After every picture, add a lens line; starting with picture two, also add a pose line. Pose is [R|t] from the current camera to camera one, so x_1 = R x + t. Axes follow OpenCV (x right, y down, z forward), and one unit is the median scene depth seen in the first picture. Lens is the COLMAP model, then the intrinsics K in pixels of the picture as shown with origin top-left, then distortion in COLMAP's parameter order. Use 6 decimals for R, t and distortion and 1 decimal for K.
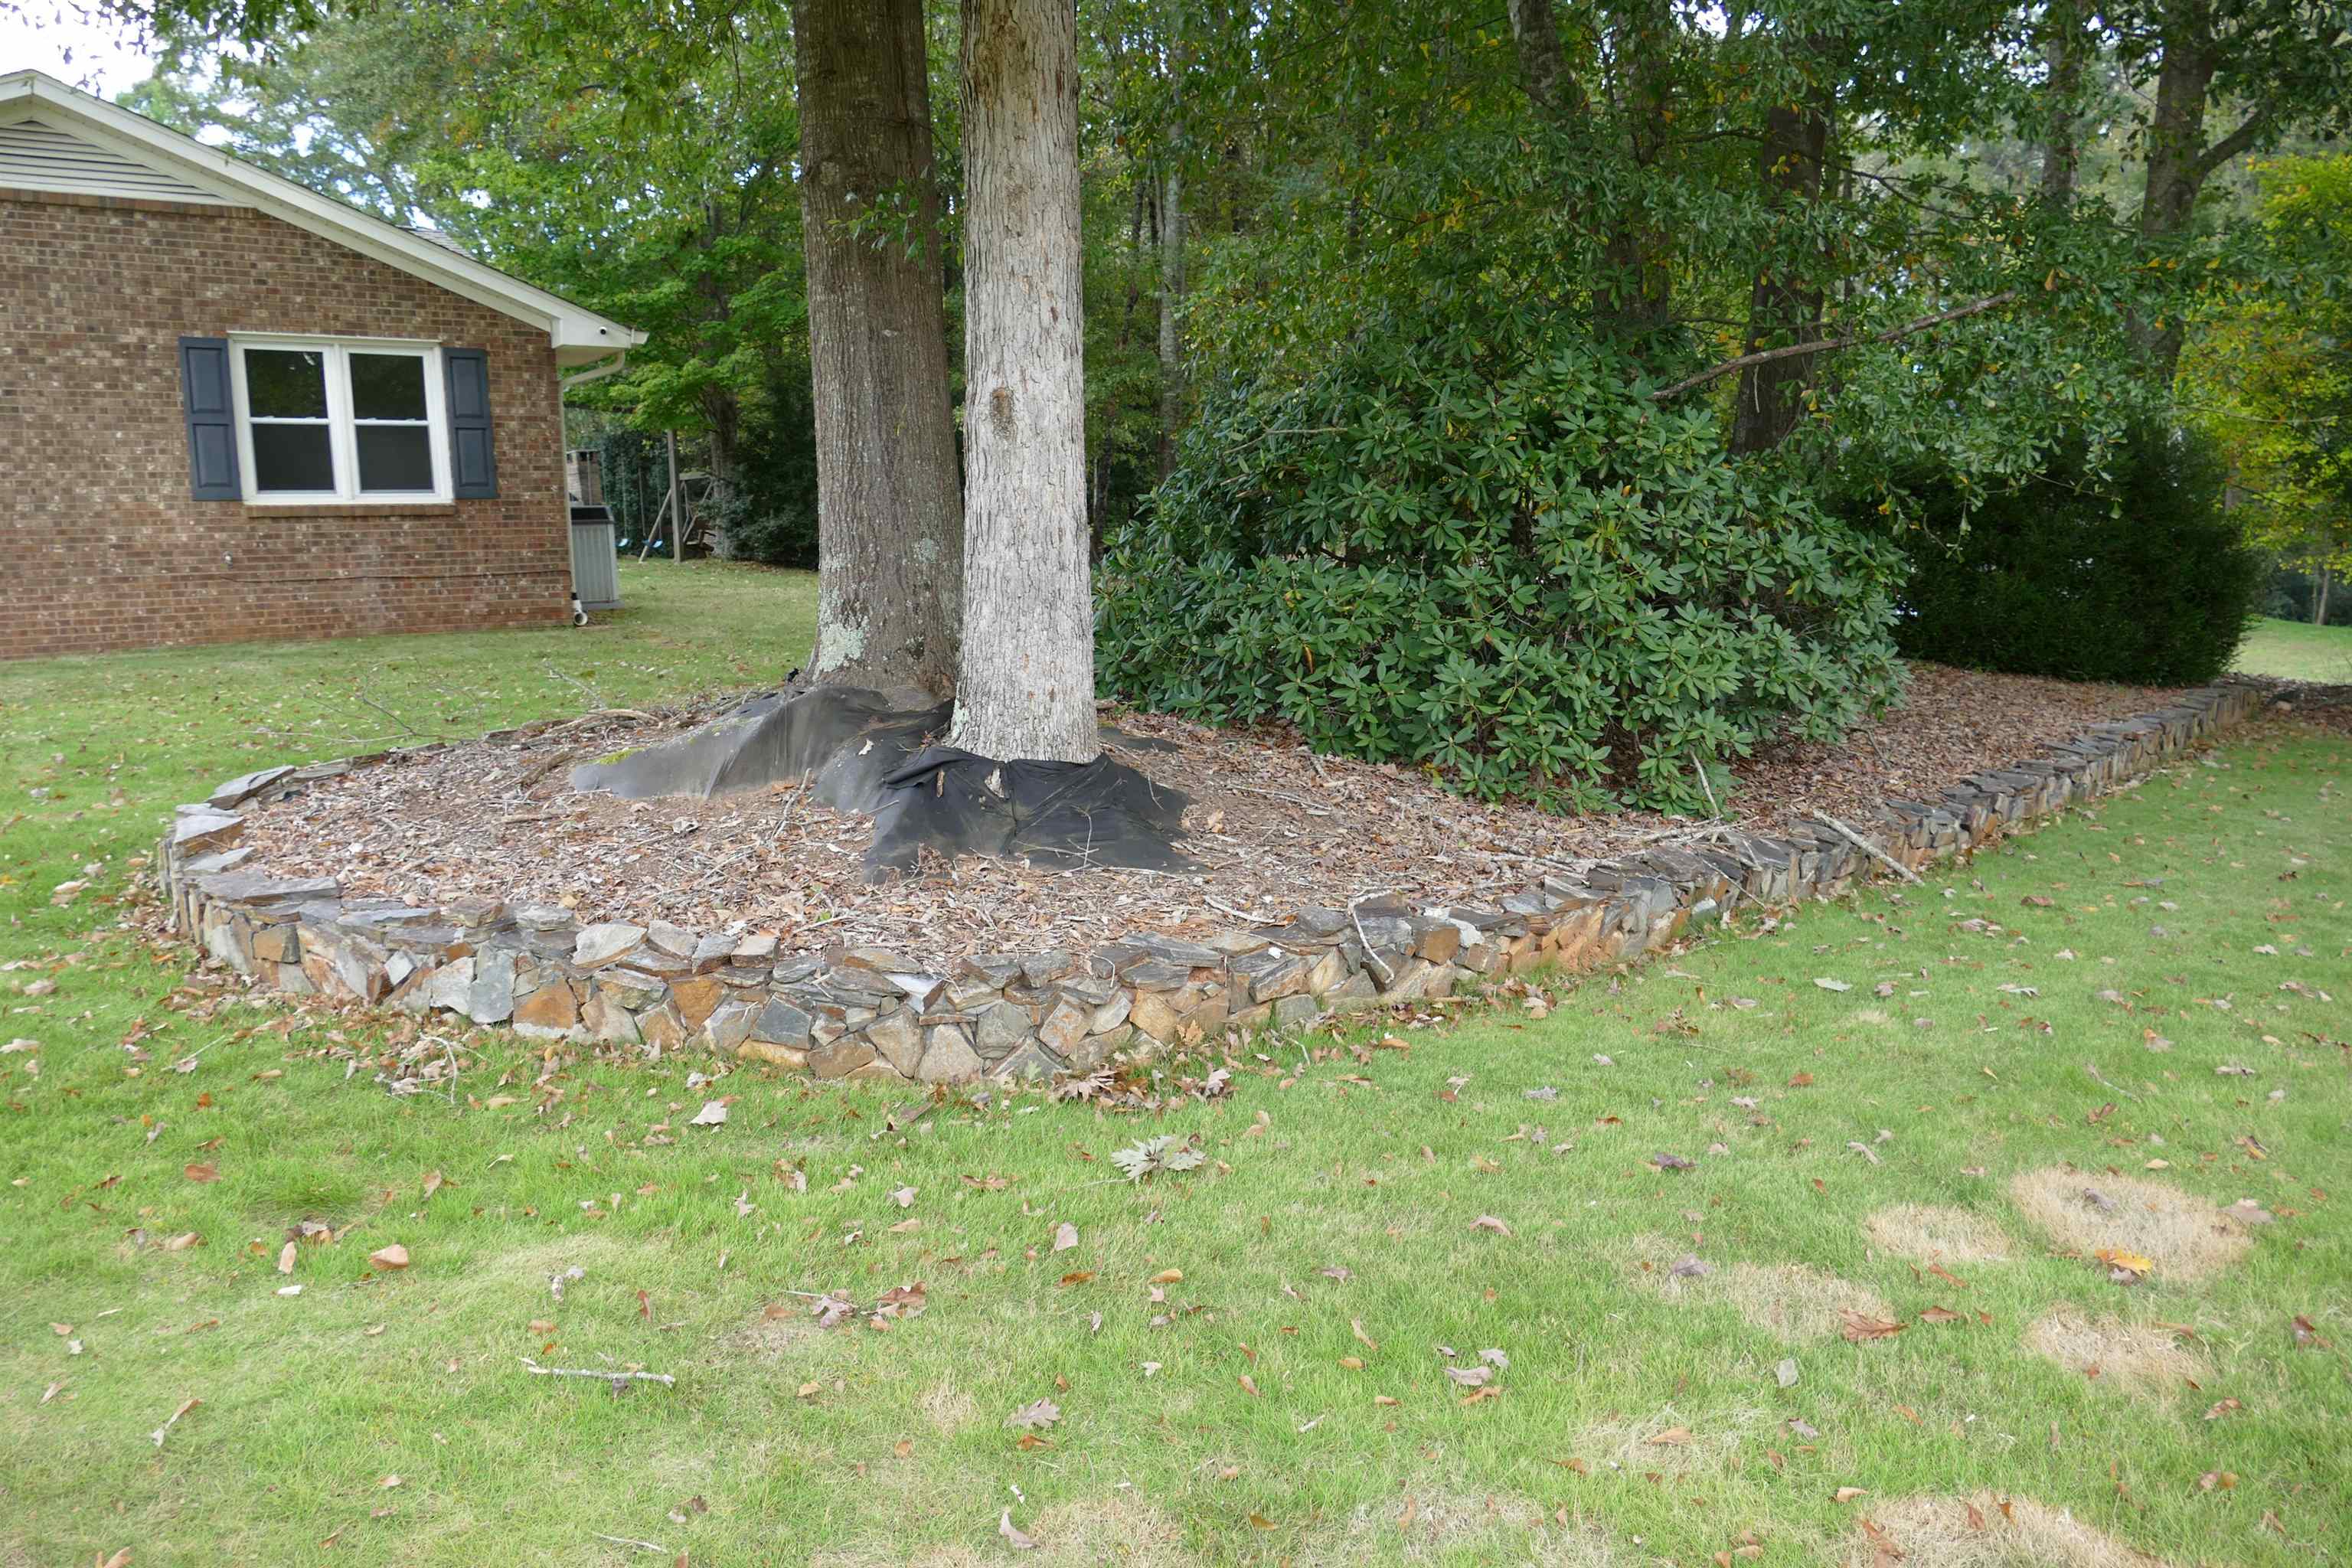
lens RADIAL K [[1667.7, 0, 1179.2], [0, 1667.7, 782.0], [0, 0, 1]] dist [0.004860, -0.002031]
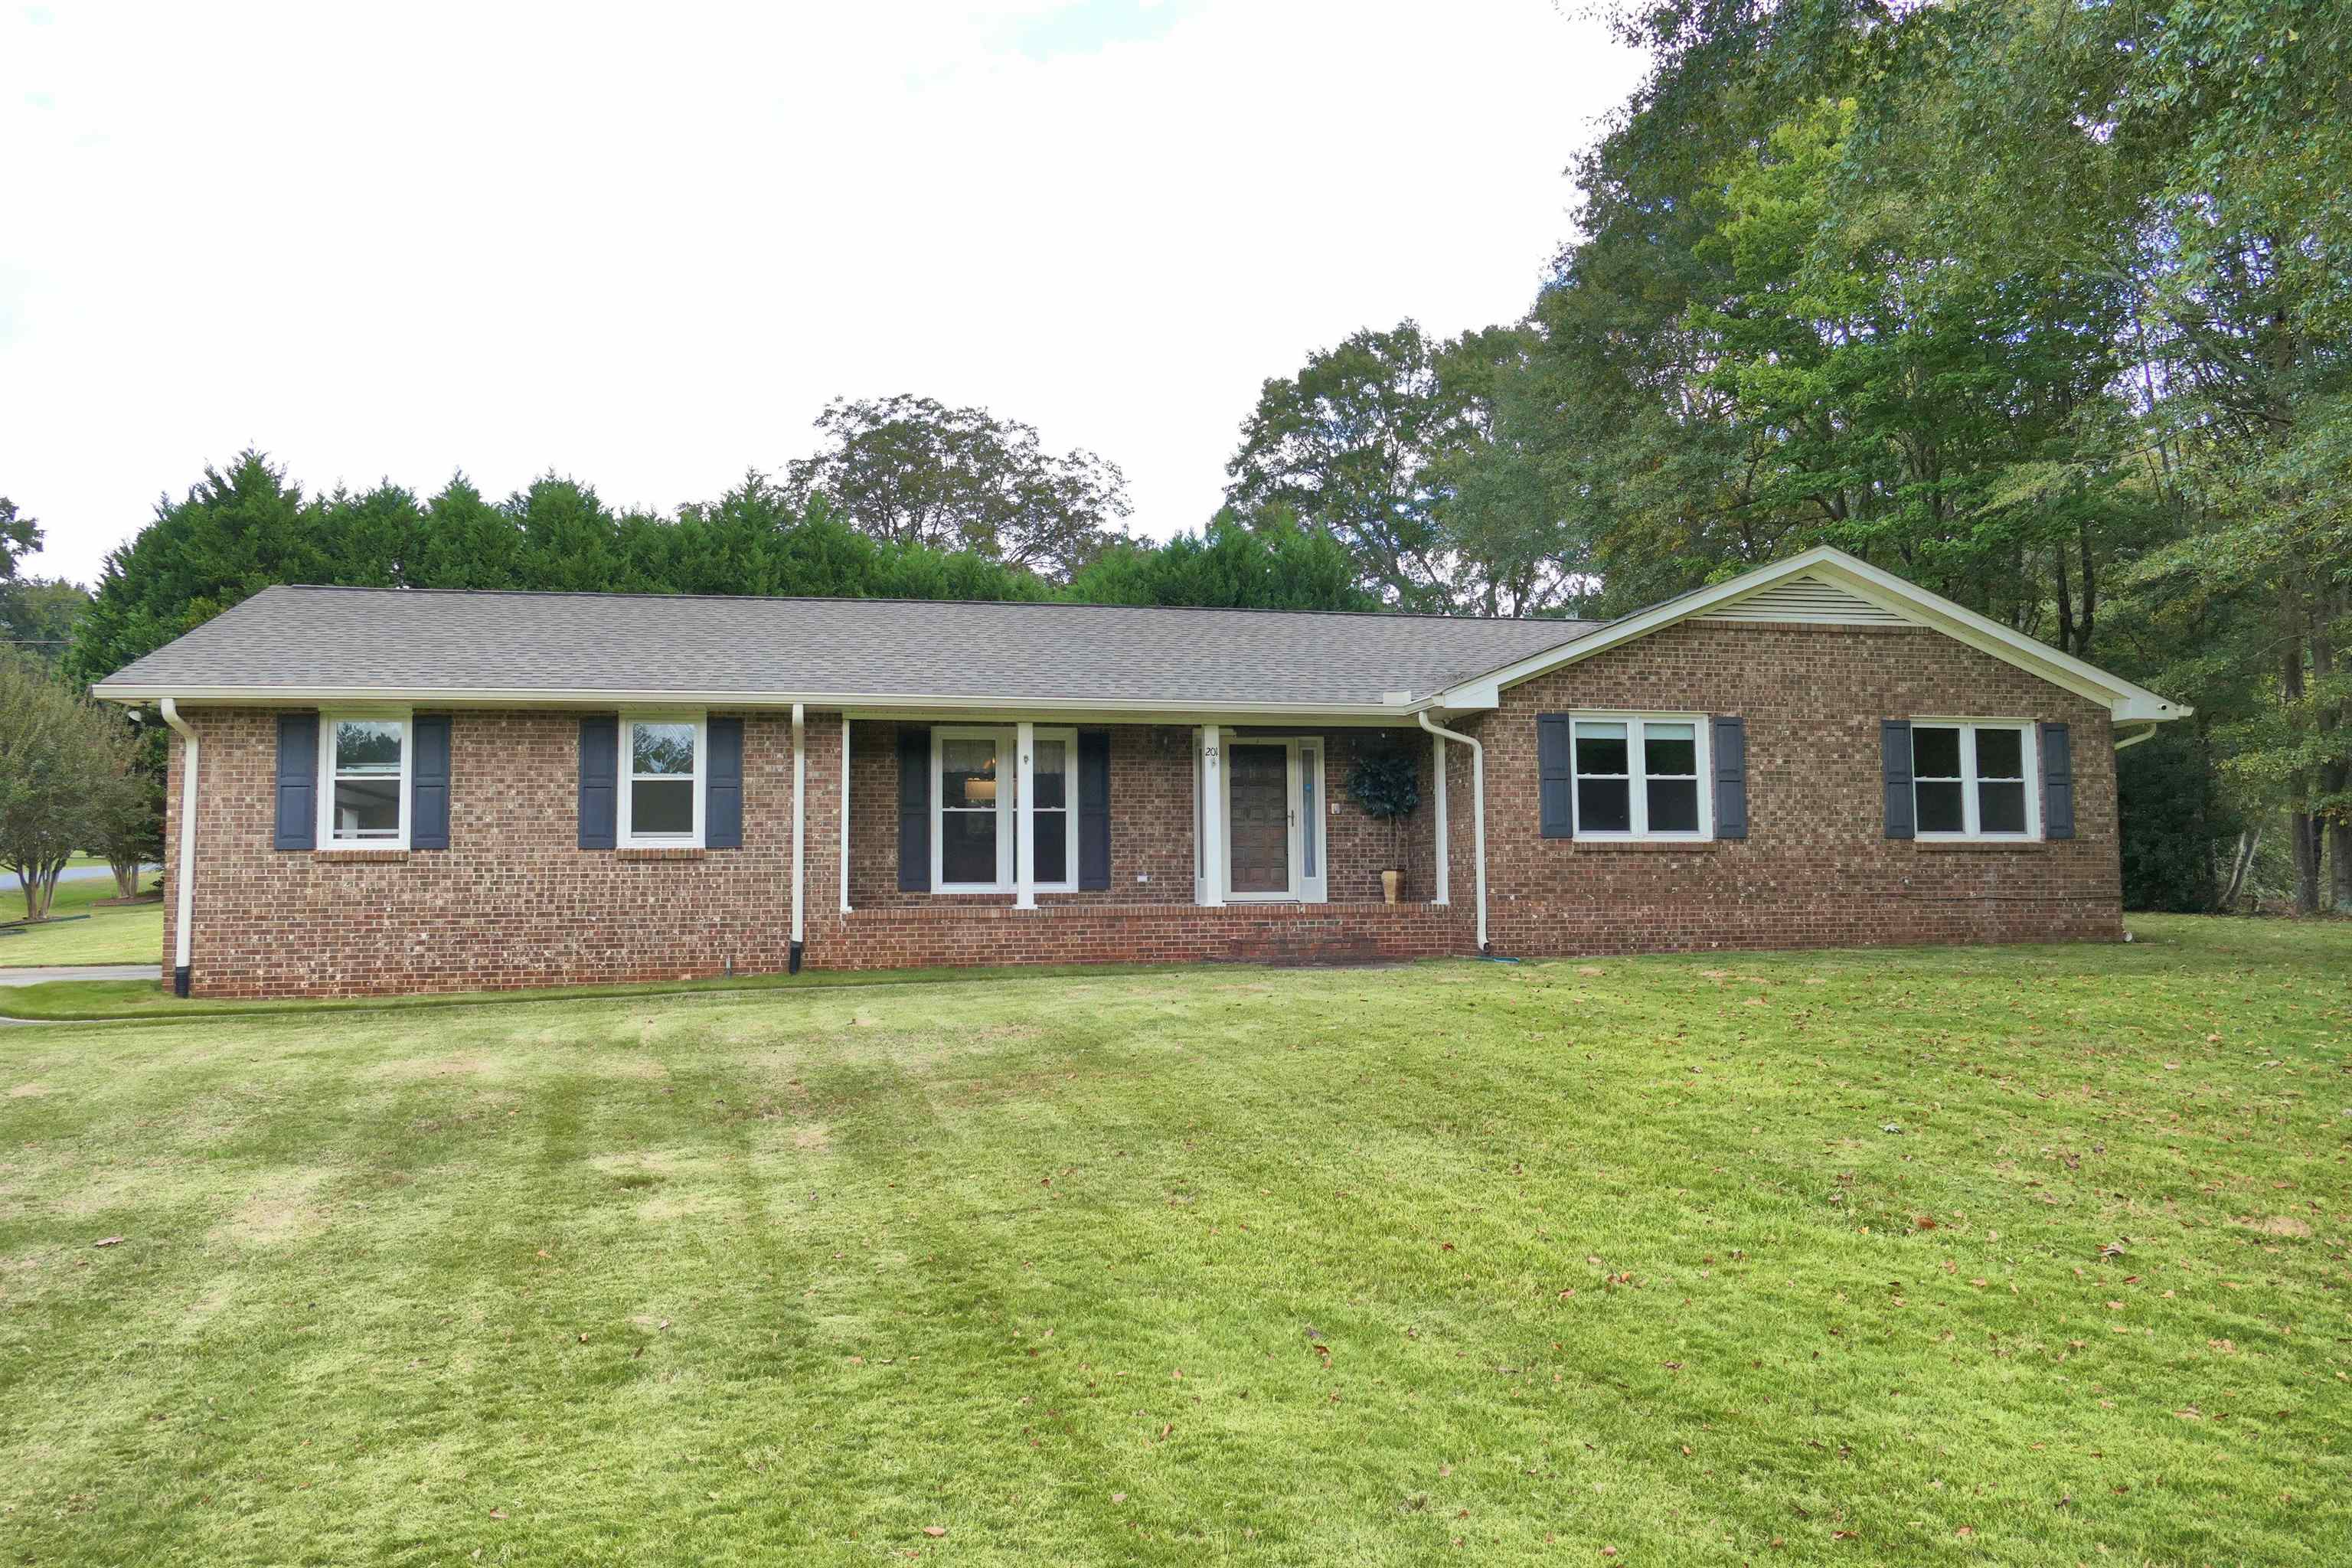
lens RADIAL K [[1667.7, 0, 1174.5], [0, 1667.7, 789.4], [0, 0, 1]] dist [0.004860, -0.002031]
pose [[0.915786, -0.003015, -0.401654, -0.560336], [-0.076550, 0.980334, -0.181896, 0.079336], [0.394304, 0.197325, 0.897545, -0.429477]]
